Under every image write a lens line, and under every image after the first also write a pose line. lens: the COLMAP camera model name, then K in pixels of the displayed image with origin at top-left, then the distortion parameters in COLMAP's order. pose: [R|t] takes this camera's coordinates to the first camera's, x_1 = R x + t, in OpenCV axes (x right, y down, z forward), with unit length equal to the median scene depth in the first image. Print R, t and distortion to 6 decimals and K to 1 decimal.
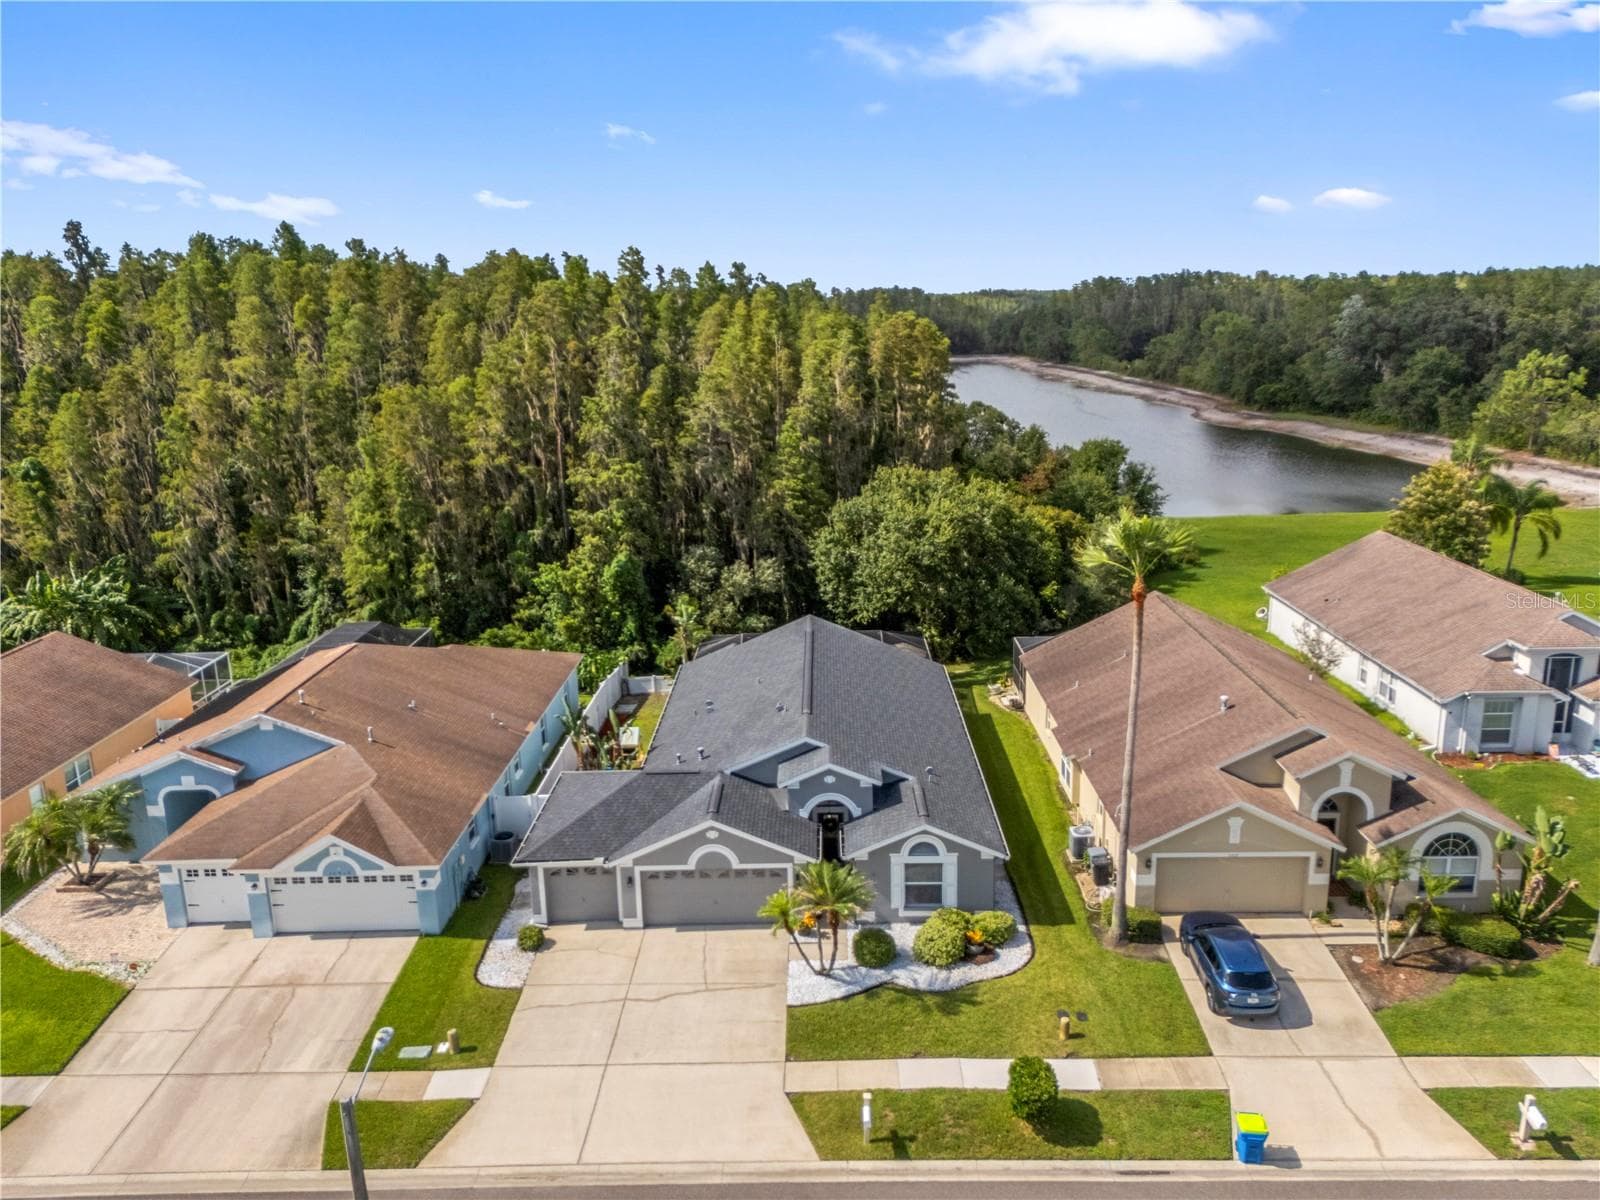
lens RADIAL K [[1177.9, 0, 800.0], [0, 1177.9, 600.0], [0, 0, 1]] dist [0.068319, -0.043268]
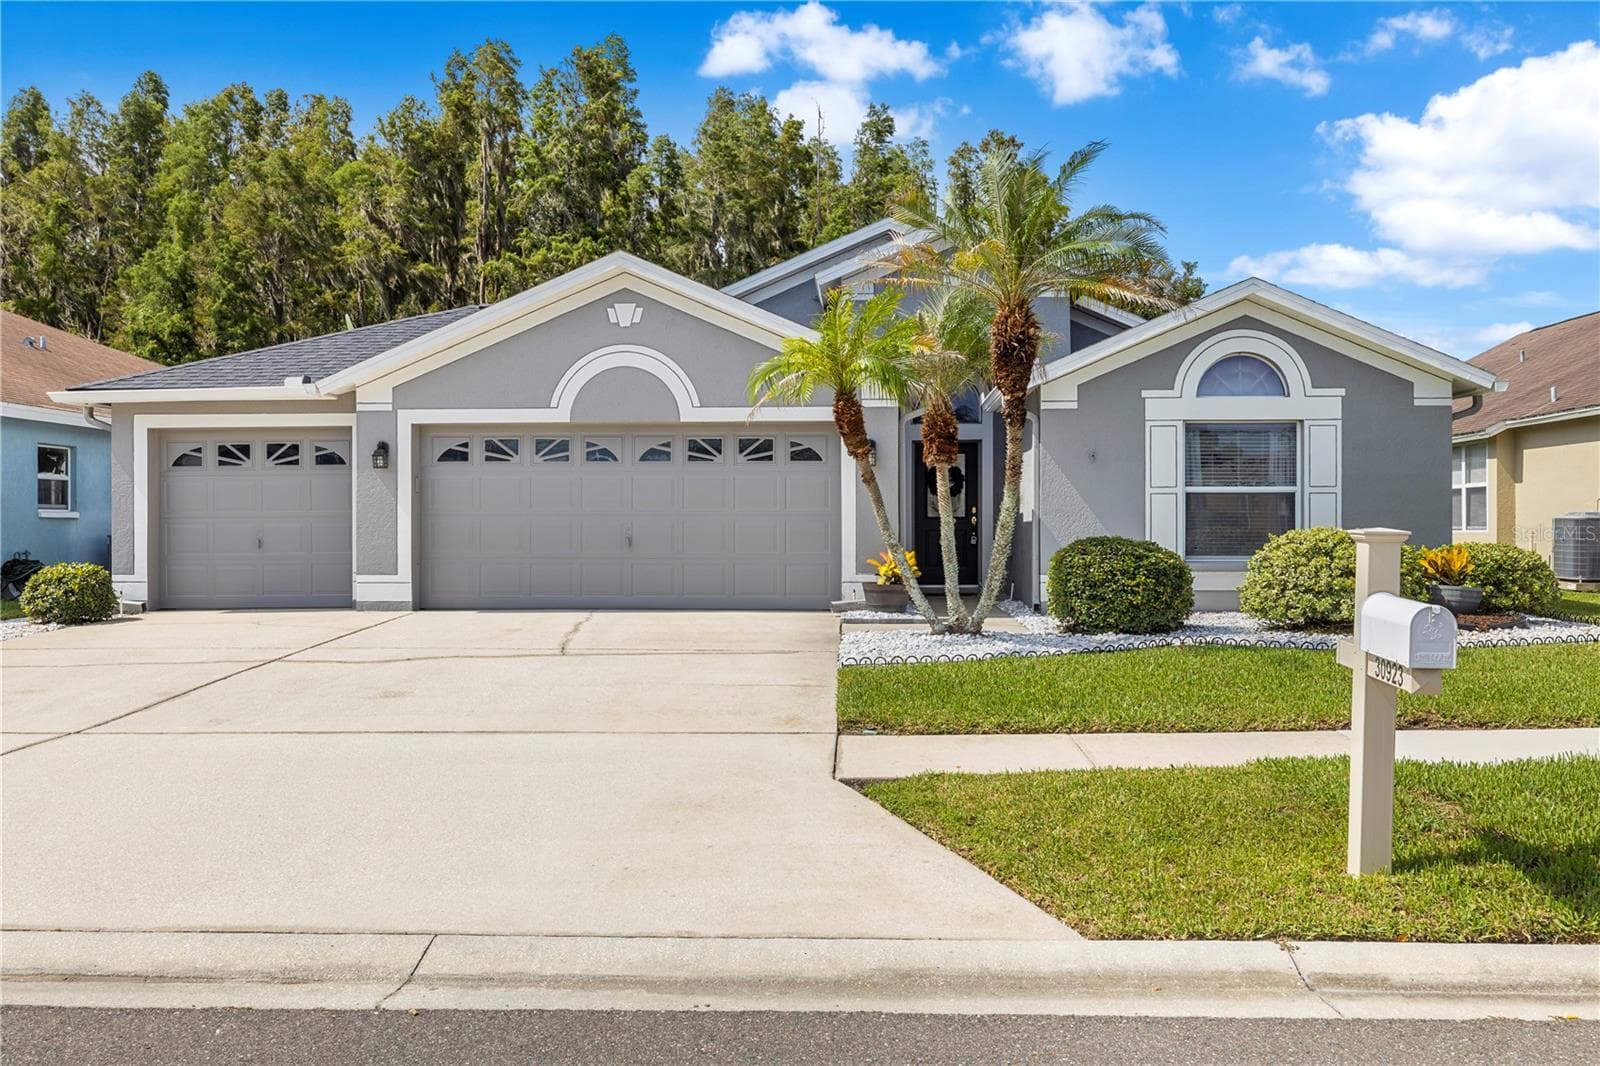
lens RADIAL K [[1364.5, 0, 800.0], [0, 1364.5, 533.0], [0, 0, 1]] dist [-0.086043, 0.186732]
pose [[0.999373, 0.023784, -0.026242, -0.011652], [-0.029360, 0.970750, -0.238292, 0.351924], [0.019807, 0.238913, 0.970839, 0.628783]]
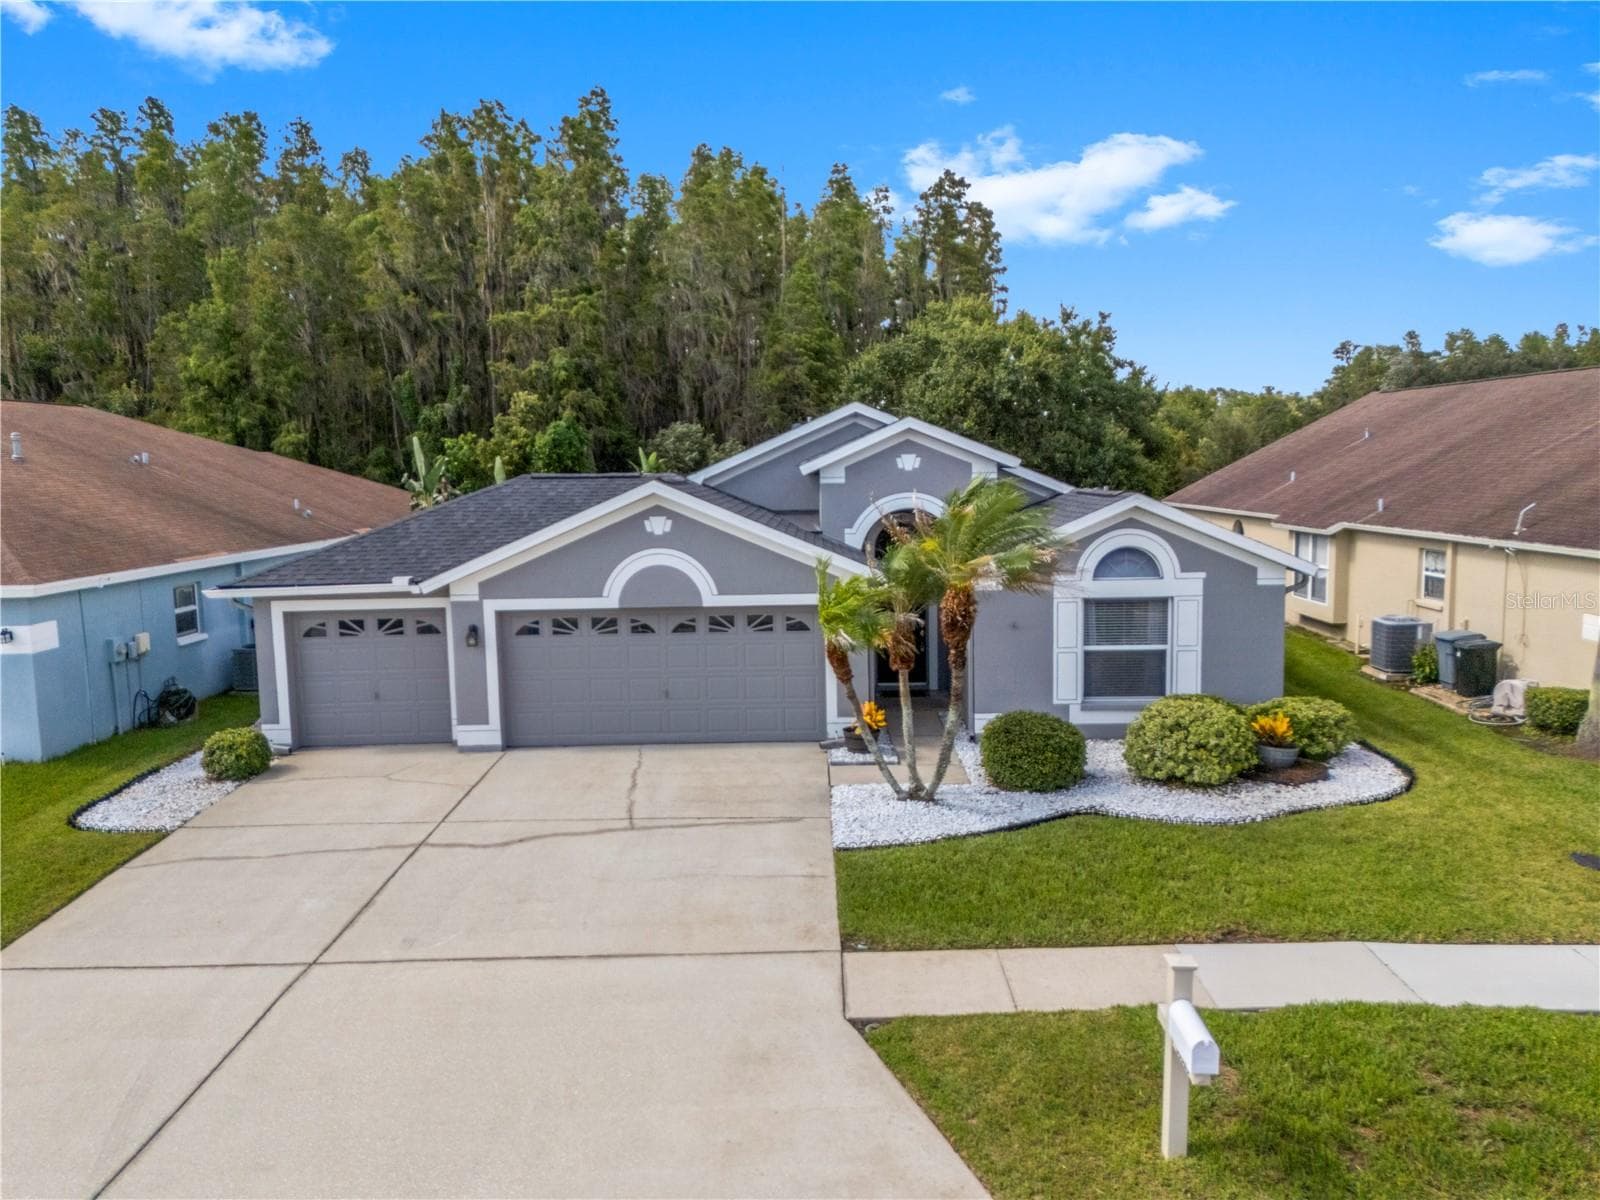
lens RADIAL K [[1180.2, 0, 807.3], [0, 1180.2, 589.7], [0, 0, 1]] dist [0.031956, -0.003440]
pose [[0.999920, 0.005714, 0.011278, -0.022636], [-0.004125, 0.990667, -0.136242, 0.282899], [-0.011952, 0.136184, 0.990611, 0.555868]]
